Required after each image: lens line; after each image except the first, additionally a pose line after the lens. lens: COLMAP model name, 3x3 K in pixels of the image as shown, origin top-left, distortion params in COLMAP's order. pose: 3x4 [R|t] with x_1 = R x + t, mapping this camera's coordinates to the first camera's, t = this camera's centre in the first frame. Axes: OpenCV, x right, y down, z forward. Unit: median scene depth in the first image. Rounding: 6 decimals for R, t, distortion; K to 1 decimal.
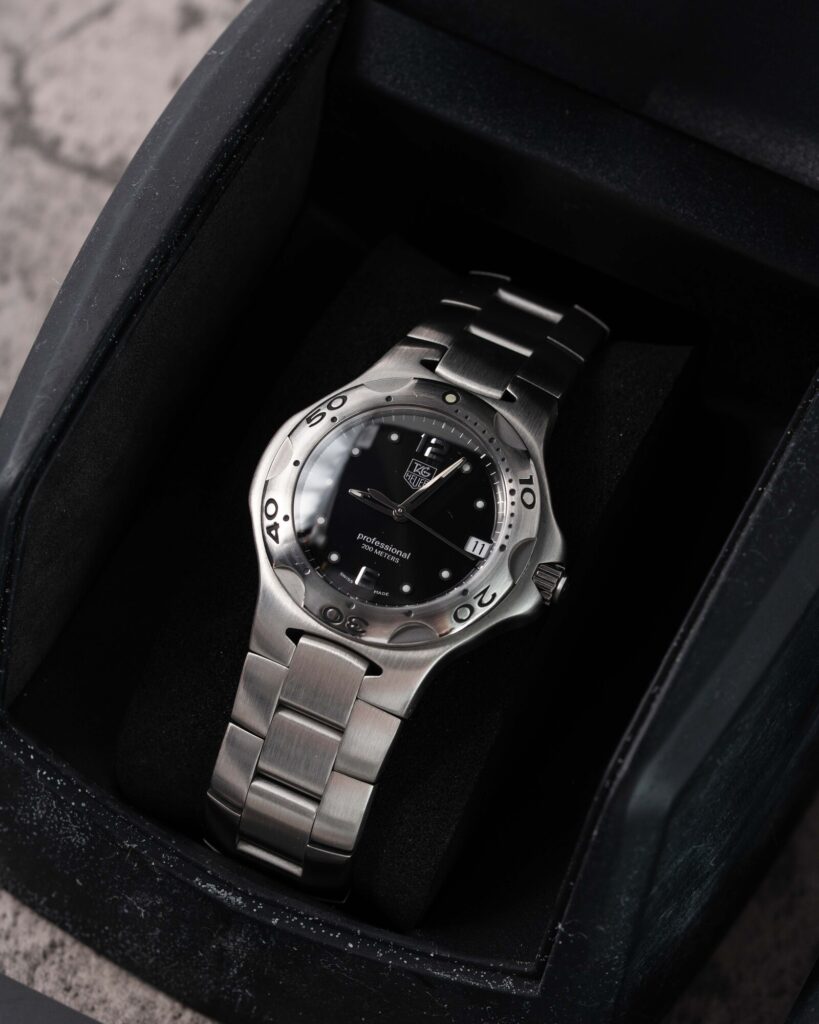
lens RADIAL K [[4395.2, 0, 407.6], [0, 4395.2, 513.6], [0, 0, 1]] dist [0.070676, 0.000000]
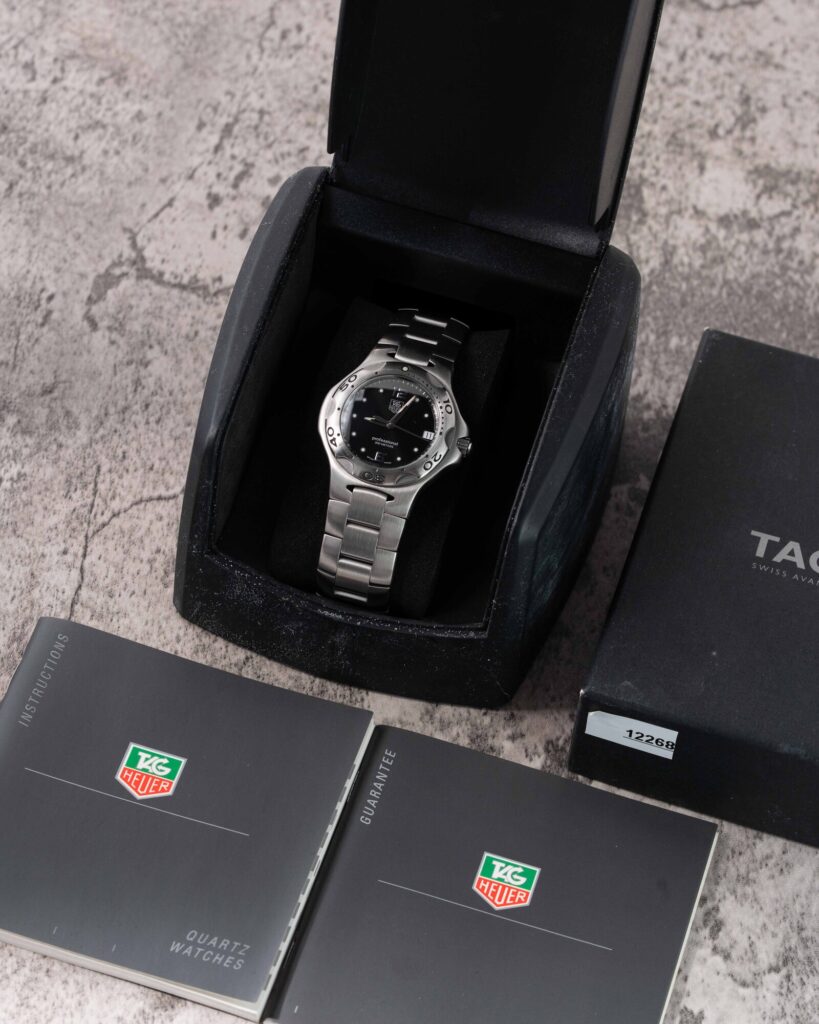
lens RADIAL K [[4395.2, 0, 409.4], [0, 4395.2, 510.5], [0, 0, 1]] dist [0.070676, 0.000000]
pose [[0.985957, -0.145745, 0.081535, -0.172610], [0.146306, 0.989239, -0.000911, 0.044287], [-0.080525, 0.012828, 0.996670, -1.132532]]
